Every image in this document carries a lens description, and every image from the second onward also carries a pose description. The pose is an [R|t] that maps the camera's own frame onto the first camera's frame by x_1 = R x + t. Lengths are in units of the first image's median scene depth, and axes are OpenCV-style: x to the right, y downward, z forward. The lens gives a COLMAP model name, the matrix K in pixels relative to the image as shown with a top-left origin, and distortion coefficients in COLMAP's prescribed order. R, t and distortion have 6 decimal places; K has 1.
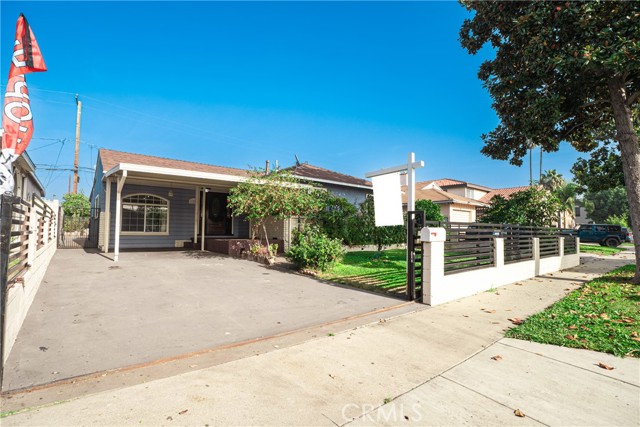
lens RADIAL K [[307.3, 0, 317.0], [0, 307.3, 214.2], [0, 0, 1]] dist [-0.034514, 0.000764]
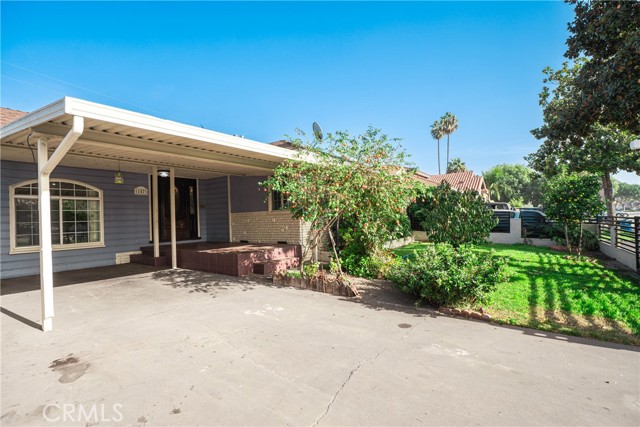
lens RADIAL K [[307.3, 0, 322.8], [0, 307.3, 213.0], [0, 0, 1]] dist [-0.034514, 0.000764]
pose [[0.953117, -0.033122, 0.300783, -0.248089], [0.021348, 0.998875, 0.042347, -0.015755], [-0.301848, -0.033941, 0.952752, 0.286846]]
